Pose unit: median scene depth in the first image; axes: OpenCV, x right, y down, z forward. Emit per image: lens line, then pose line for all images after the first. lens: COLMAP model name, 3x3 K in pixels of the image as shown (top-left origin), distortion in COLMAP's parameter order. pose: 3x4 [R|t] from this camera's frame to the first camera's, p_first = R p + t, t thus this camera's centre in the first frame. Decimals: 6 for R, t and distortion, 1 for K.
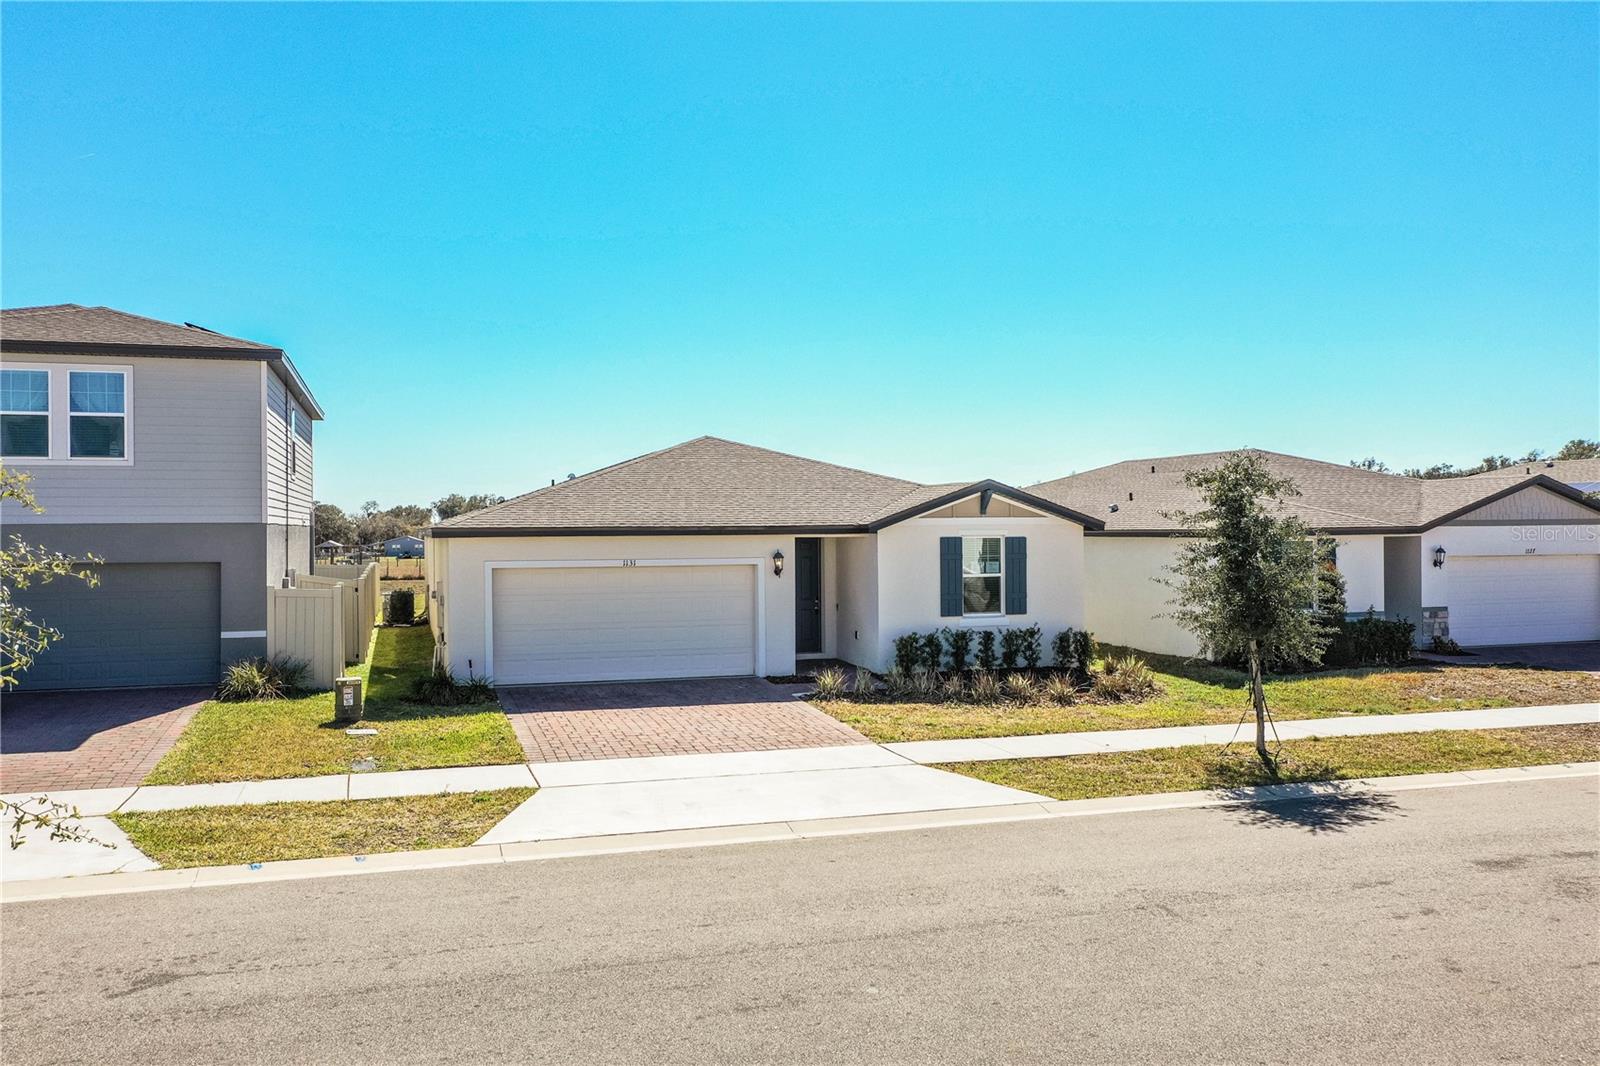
lens RADIAL K [[1247.7, 0, 799.9], [0, 1247.7, 531.8], [0, 0, 1]] dist [-0.002729, 0.011102]
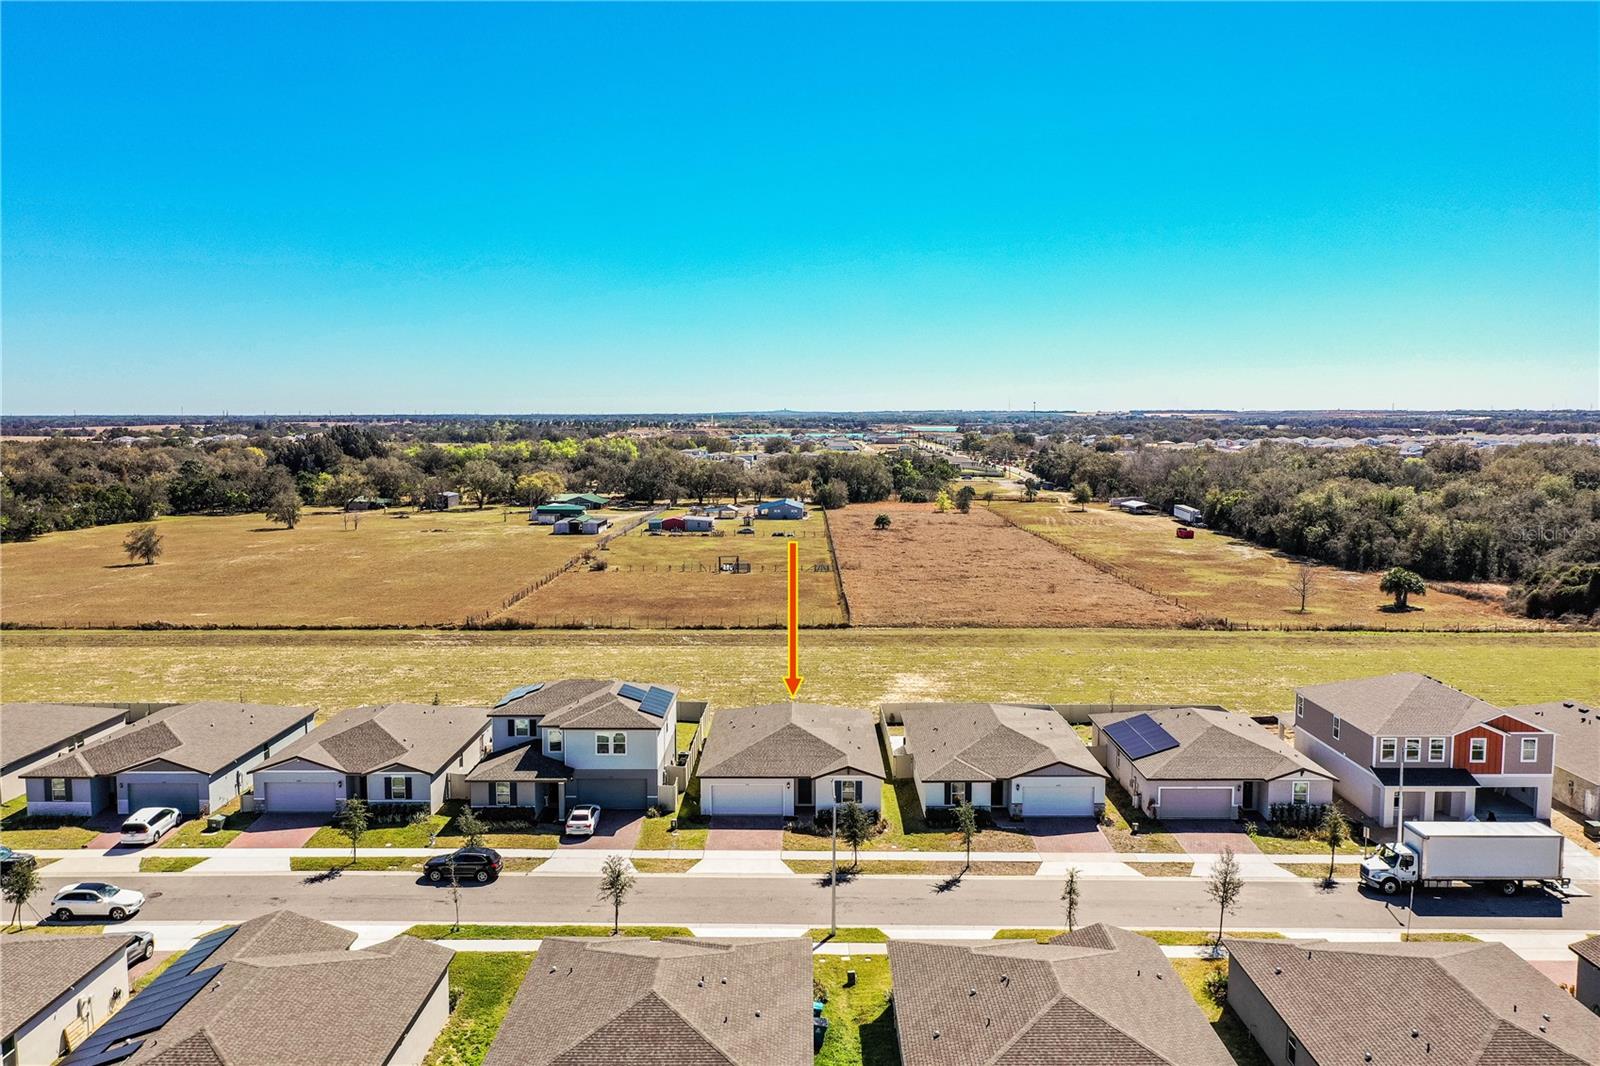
lens RADIAL K [[1247.7, 0, 804.0], [0, 1247.7, 521.6], [0, 0, 1]] dist [-0.002729, 0.011102]
pose [[0.951570, 0.033734, -0.305575, 1.105435], [-0.008129, 0.996375, 0.084683, -1.044163], [0.307324, -0.078098, 0.948395, -2.353468]]
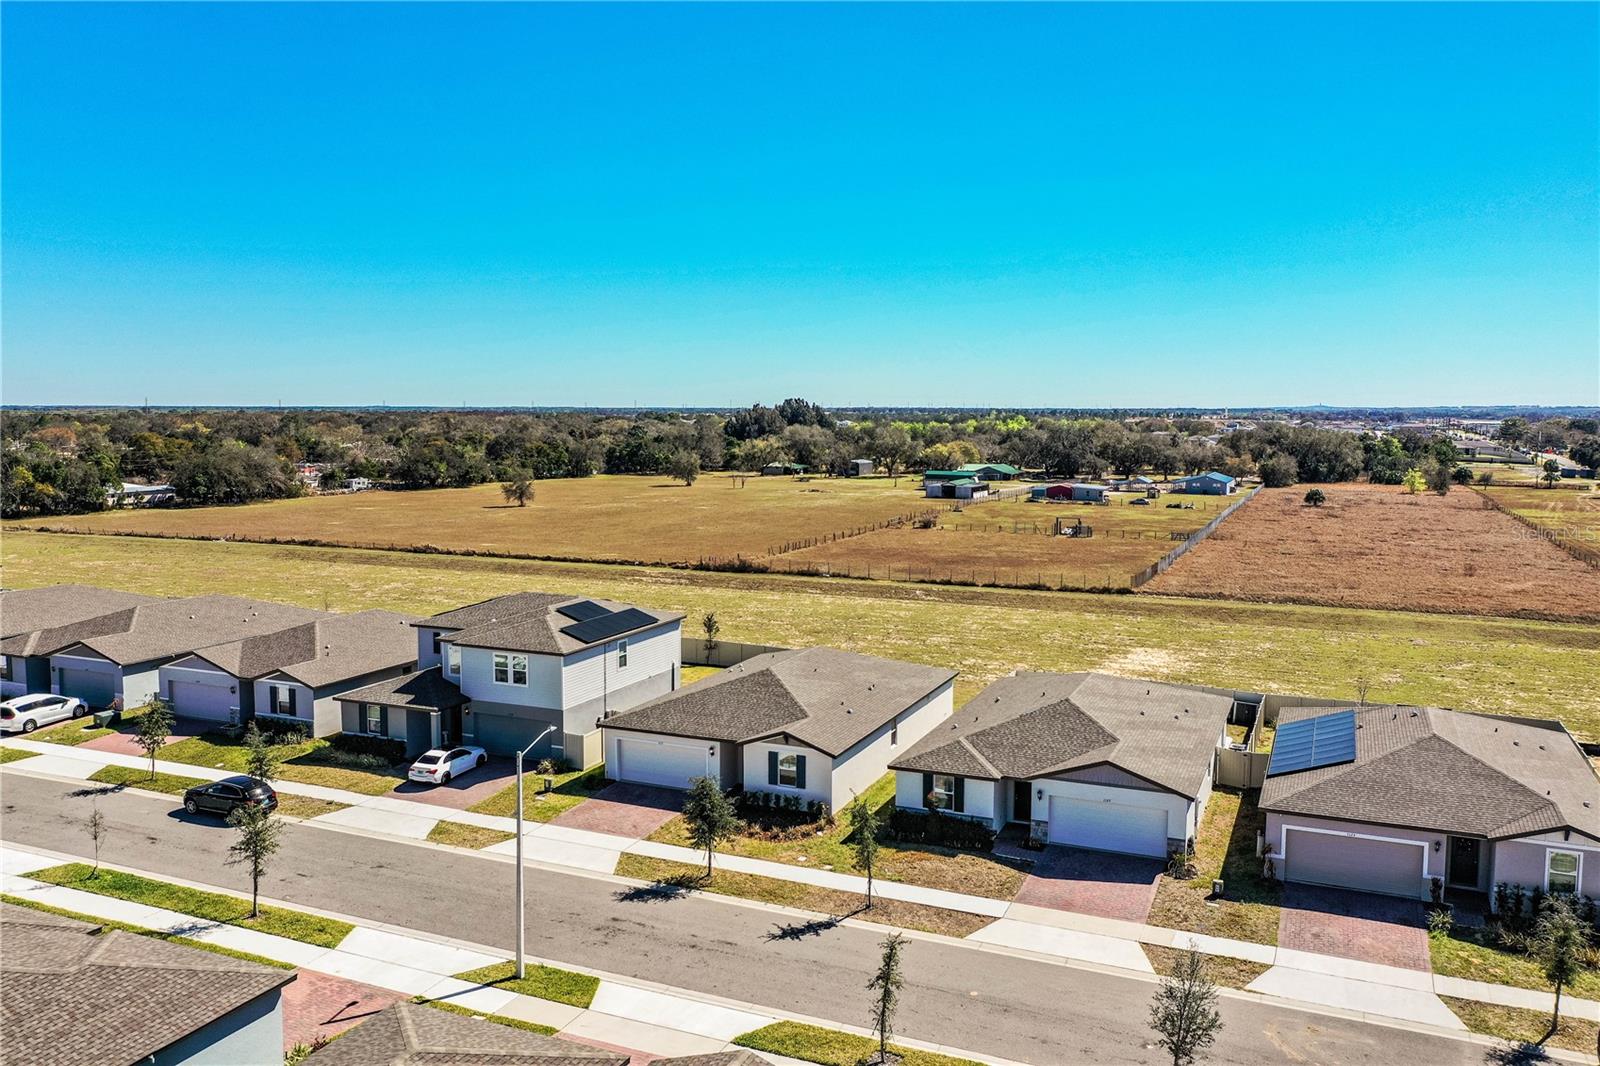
lens RADIAL K [[1247.7, 0, 806.7], [0, 1247.7, 536.1], [0, 0, 1]] dist [-0.002729, 0.011102]
pose [[0.754745, 0.077490, -0.651425, 1.725985], [-0.011834, 0.994446, 0.104584, -0.669031], [0.655911, -0.071225, 0.751470, -0.723572]]
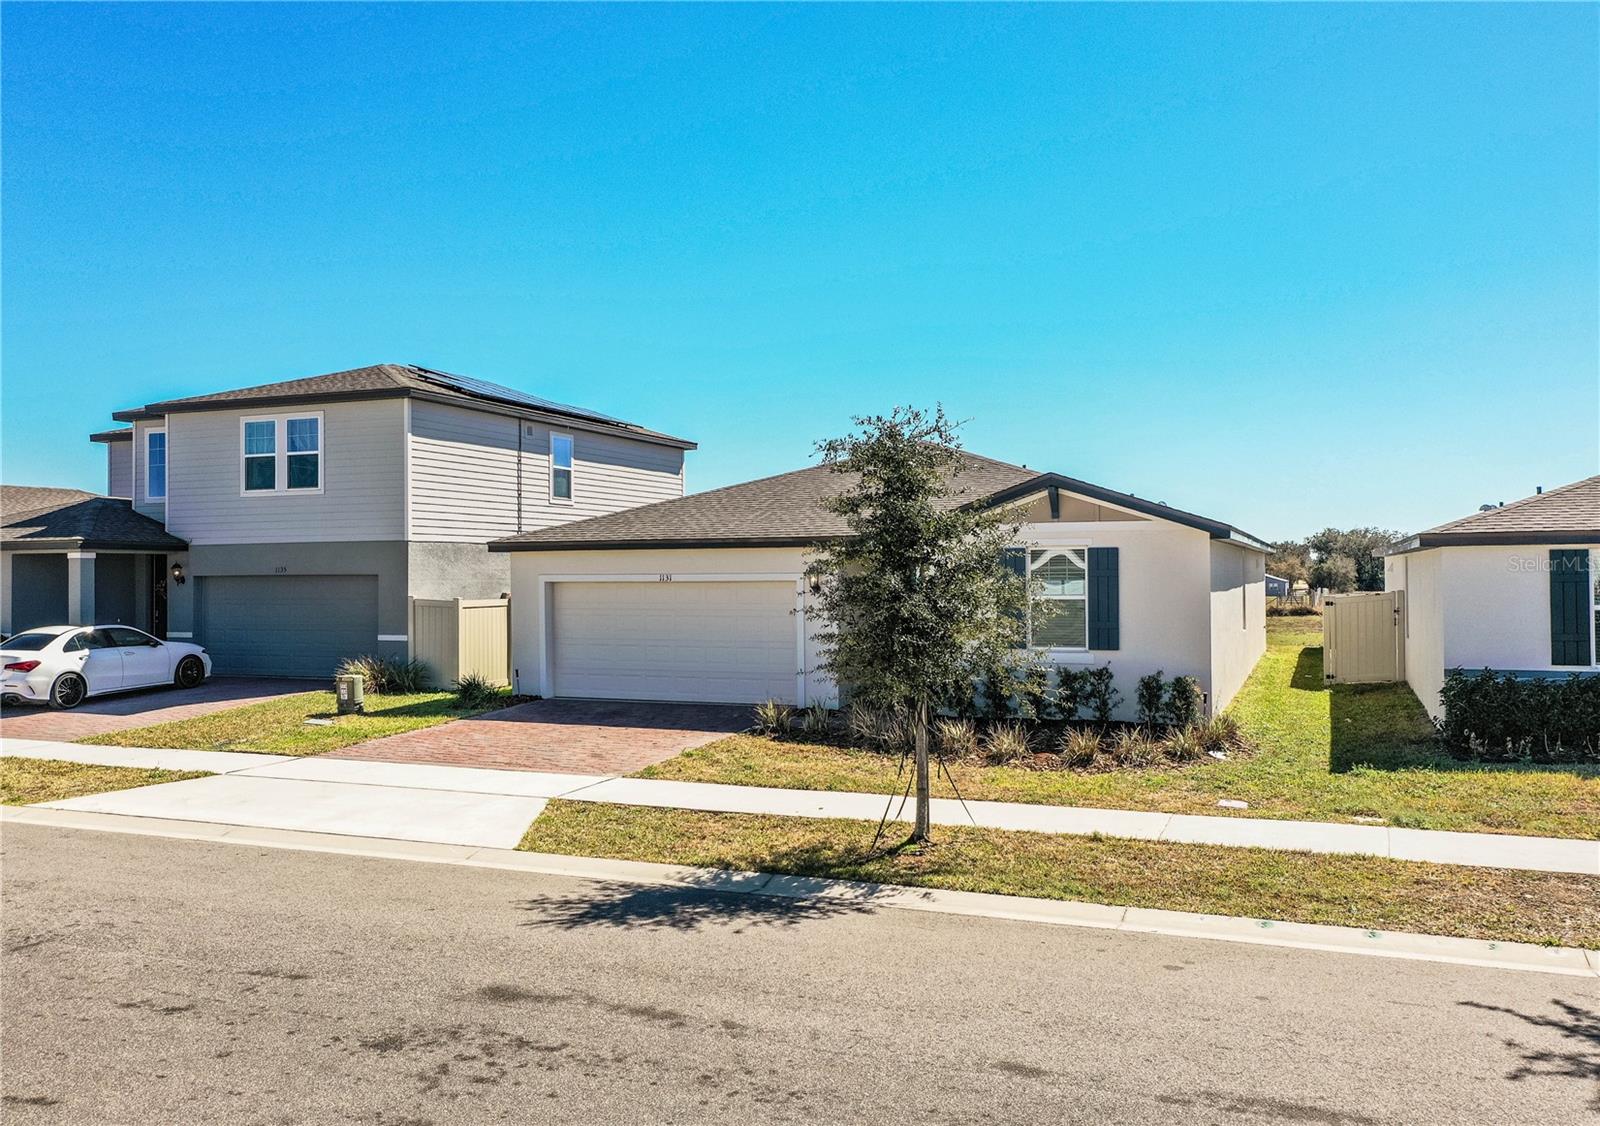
lens RADIAL K [[1324.3, 0, 784.2], [0, 1324.3, 563.5], [0, 0, 1]] dist [0.003222, 0.003720]
pose [[0.766282, -0.003772, -0.642493, 0.564973], [-0.000156, 0.999982, -0.006057, 0.019765], [0.642504, 0.004742, 0.766268, 0.276509]]
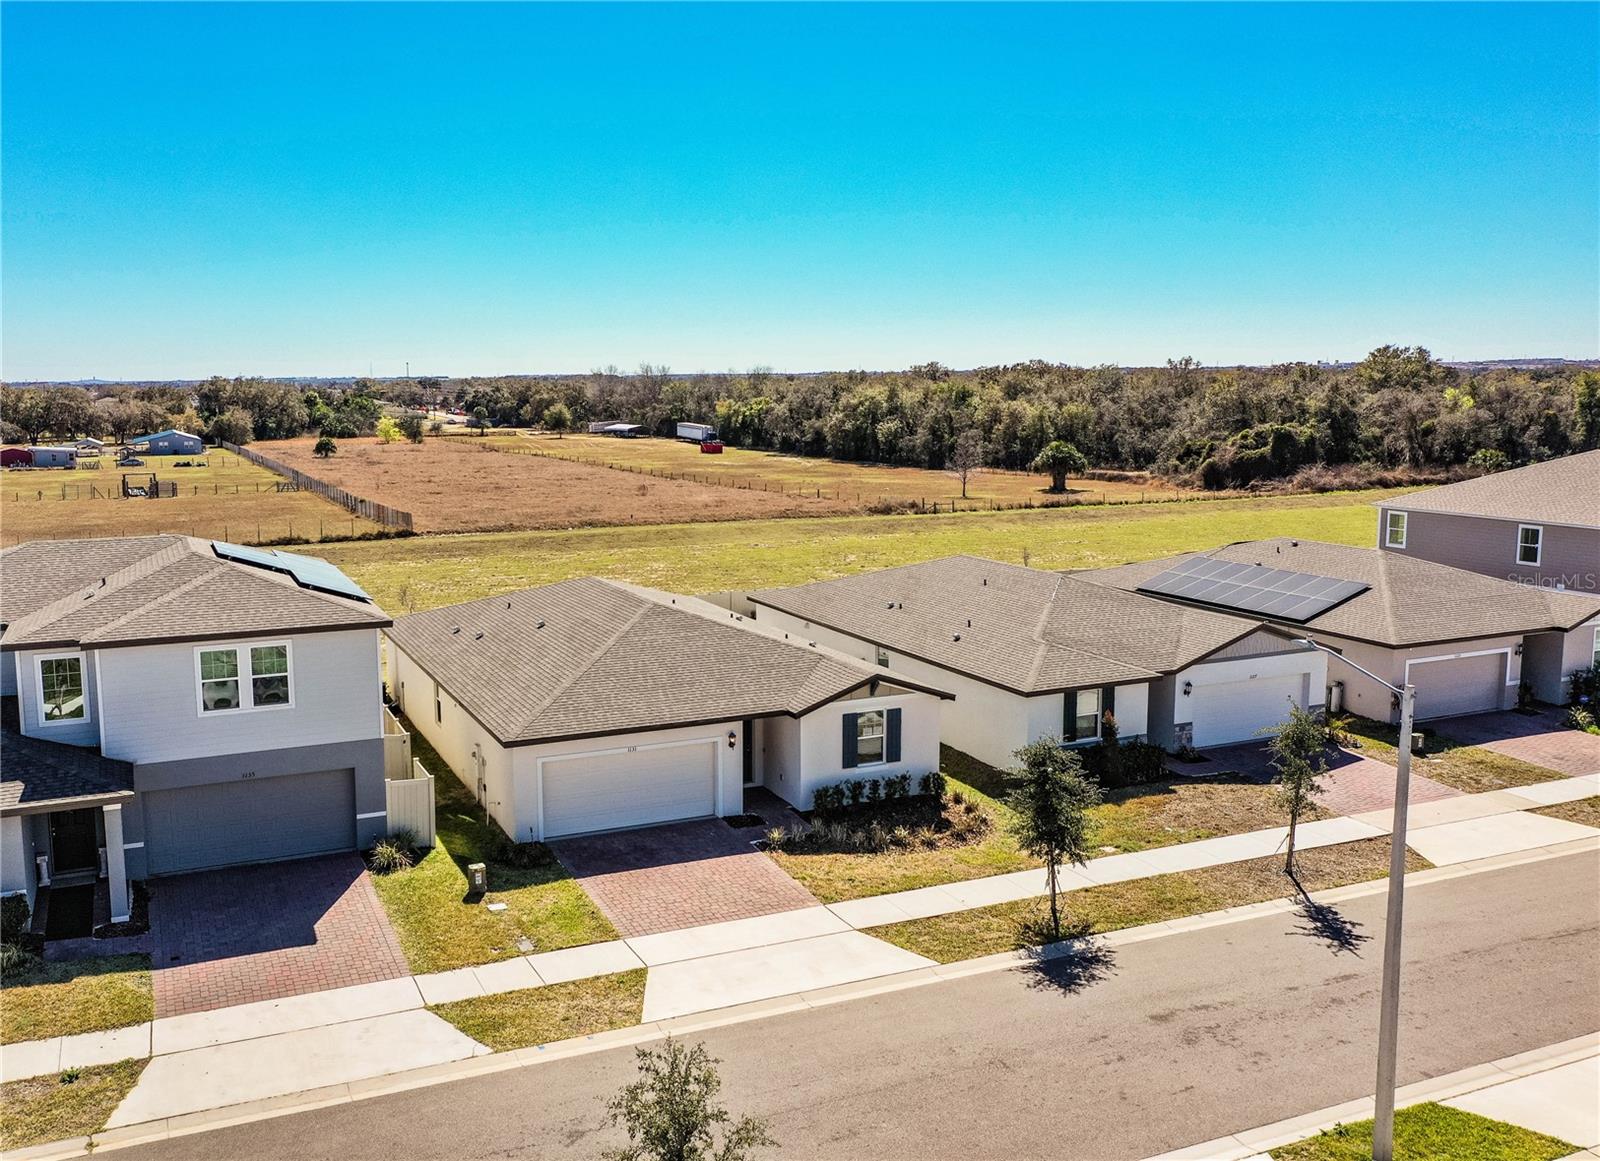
lens RADIAL K [[1363.8, 0, 725.3], [0, 1363.8, 566.8], [0, 0, 1]] dist [0.000726, 0.002571]
pose [[0.994850, -0.012795, 0.100548, -0.179891], [-0.000559, 0.991293, 0.131676, -0.377351], [-0.101357, -0.131054, 0.986180, -0.510846]]
